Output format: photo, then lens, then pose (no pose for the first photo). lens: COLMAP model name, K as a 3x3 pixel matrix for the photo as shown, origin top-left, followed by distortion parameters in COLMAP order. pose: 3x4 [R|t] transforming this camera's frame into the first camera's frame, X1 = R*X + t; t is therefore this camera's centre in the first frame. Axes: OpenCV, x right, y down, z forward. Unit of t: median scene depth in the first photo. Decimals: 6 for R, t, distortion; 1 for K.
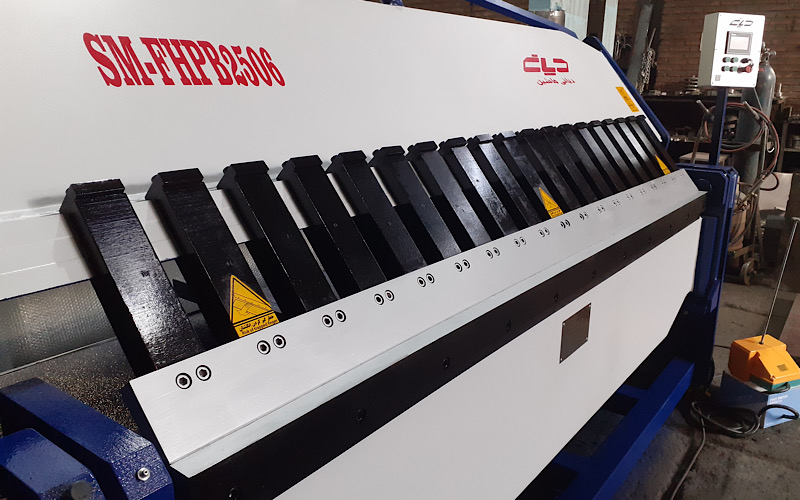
lens RADIAL K [[654.0, 0, 400.0], [0, 654.0, 250.0], [0, 0, 1]] dist [-0.007987, -0.003024]
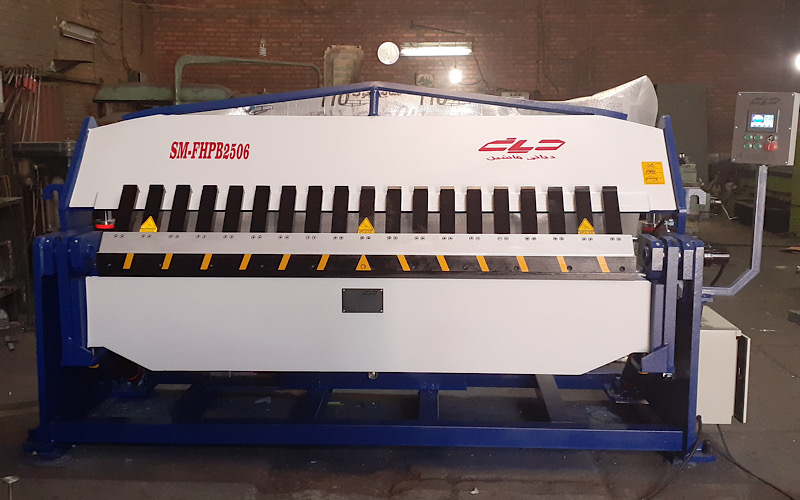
lens RADIAL K [[905.2, 0, 399.6], [0, 905.2, 237.0], [0, 0, 1]] dist [0.111426, -0.014076]
pose [[0.563595, 0.097616, -0.820263, 2.974187], [-0.204942, 0.978471, -0.024370, -0.002575], [0.800225, 0.181841, 0.571467, -0.428298]]
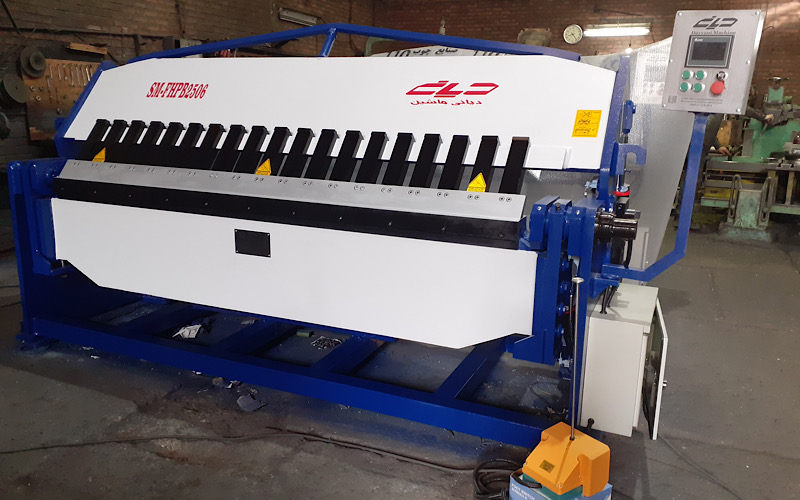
lens RADIAL K [[650.4, 0, 400.0], [0, 650.4, 250.0], [0, 0, 1]] dist [0.025360, -0.011335]
pose [[0.219444, 0.216141, -0.951382, 2.581290], [-0.264663, 0.951773, 0.155183, -0.293156], [0.939041, 0.217742, 0.266065, 1.189890]]
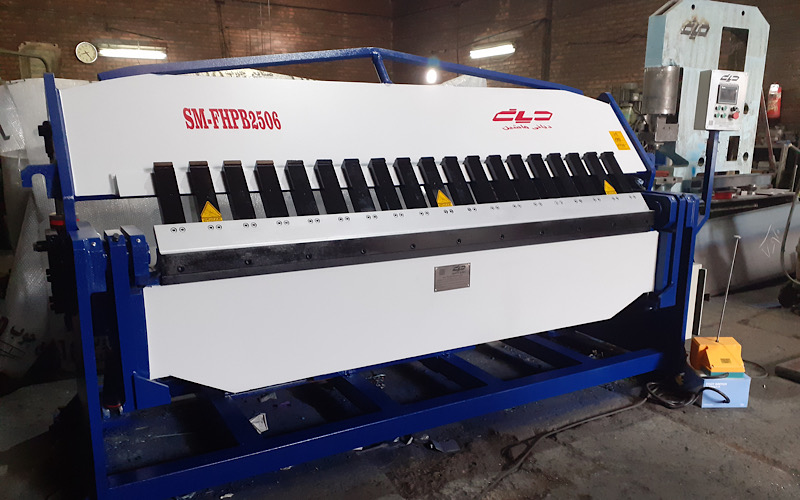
lens RADIAL K [[650.1, 0, 399.7], [0, 650.1, 278.4], [0, 0, 1]] dist [0.004189, -0.003055]
pose [[0.917697, 0.082708, -0.388577, 1.020141], [-0.094668, 0.995440, -0.011697, 0.209019], [0.385838, 0.047520, 0.921342, -0.737560]]
